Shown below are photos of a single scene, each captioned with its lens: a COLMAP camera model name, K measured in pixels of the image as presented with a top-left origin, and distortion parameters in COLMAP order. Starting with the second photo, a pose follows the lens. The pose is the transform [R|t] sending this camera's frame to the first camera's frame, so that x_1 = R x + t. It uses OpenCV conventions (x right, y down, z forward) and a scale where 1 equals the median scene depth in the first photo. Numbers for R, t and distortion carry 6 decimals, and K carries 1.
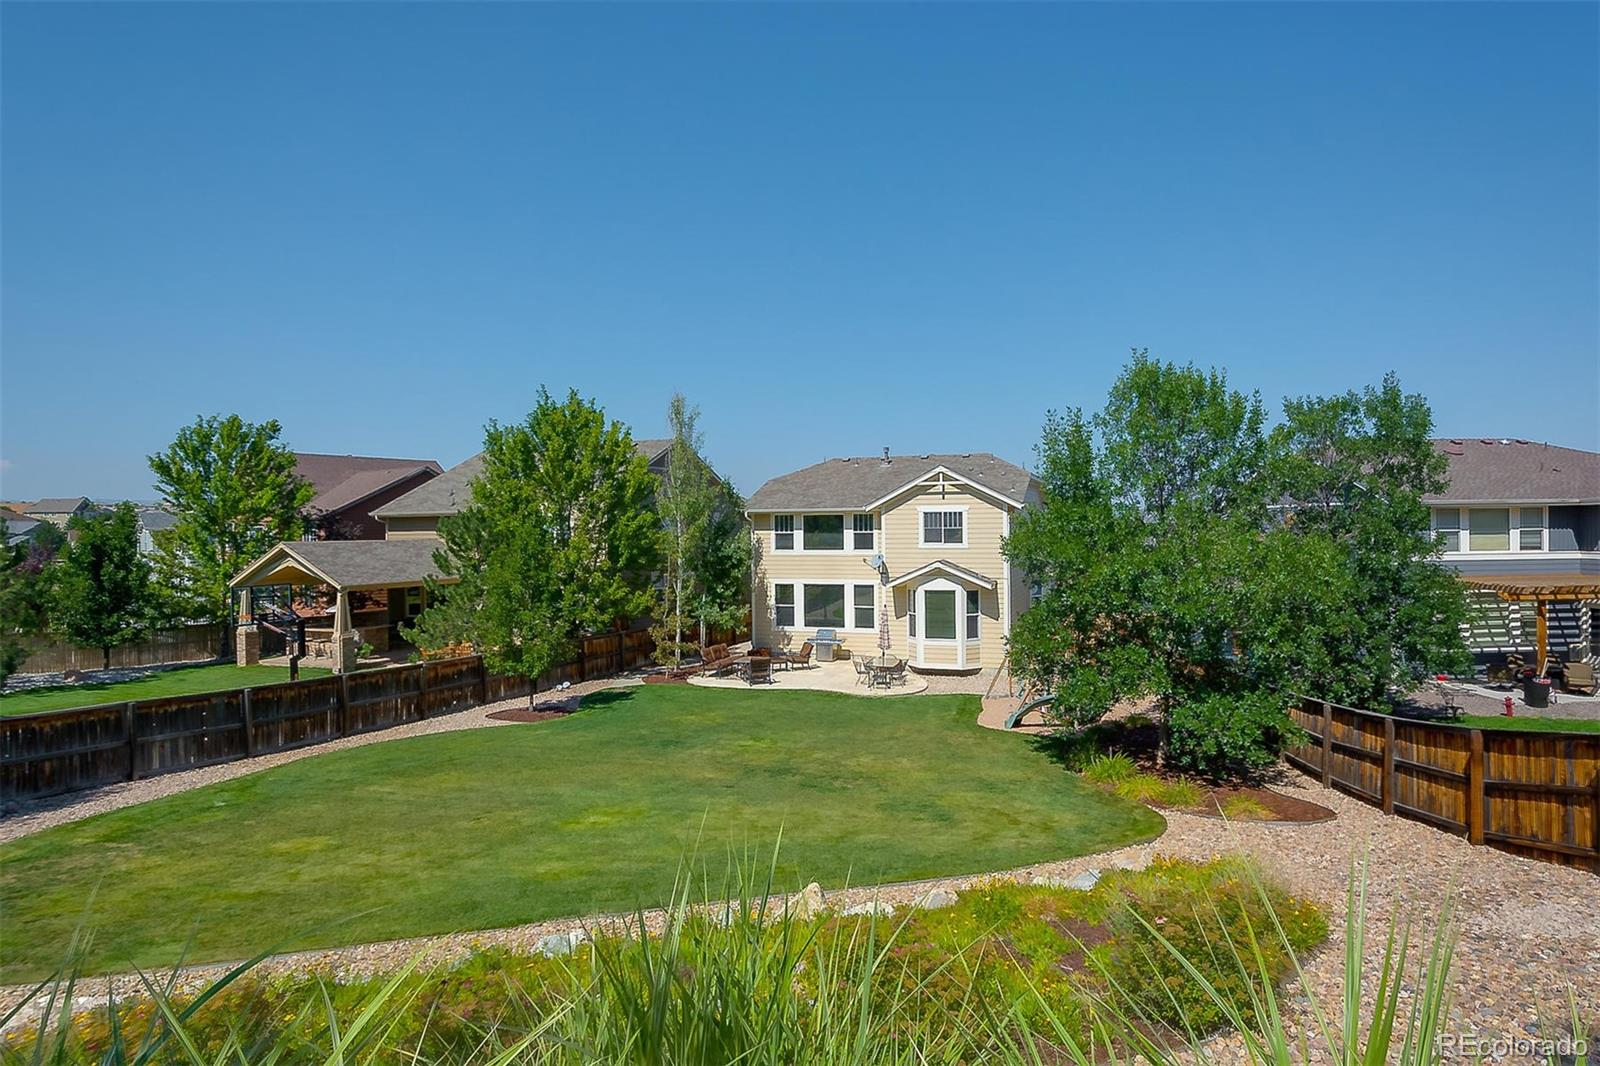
lens RADIAL K [[860.9, 0, 793.8], [0, 860.9, 535.1], [0, 0, 1]] dist [-0.000972, 0.000063]
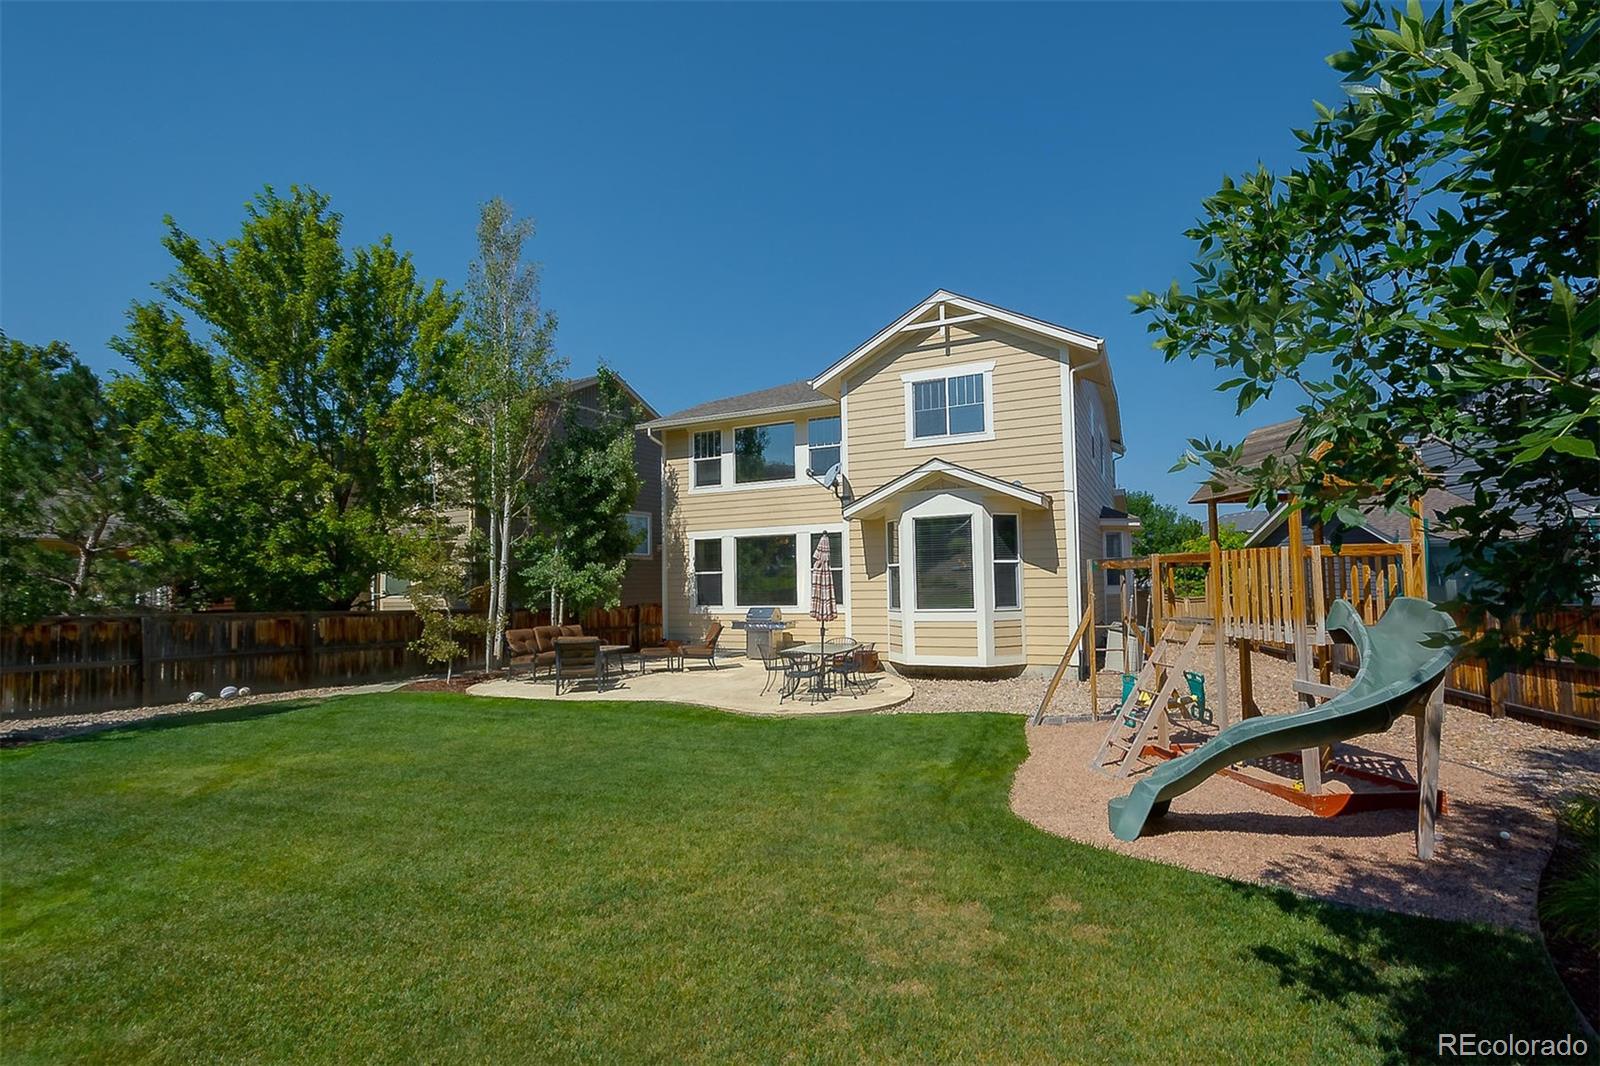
lens RADIAL K [[725.7, 0, 811.3], [0, 725.7, 540.3], [0, 0, 1]] dist [0.004339, -0.000004]
pose [[0.997222, -0.010222, -0.073778, 0.118958], [0.005757, 0.998153, -0.060478, 0.102572], [0.074260, 0.059885, 0.995439, 0.535910]]
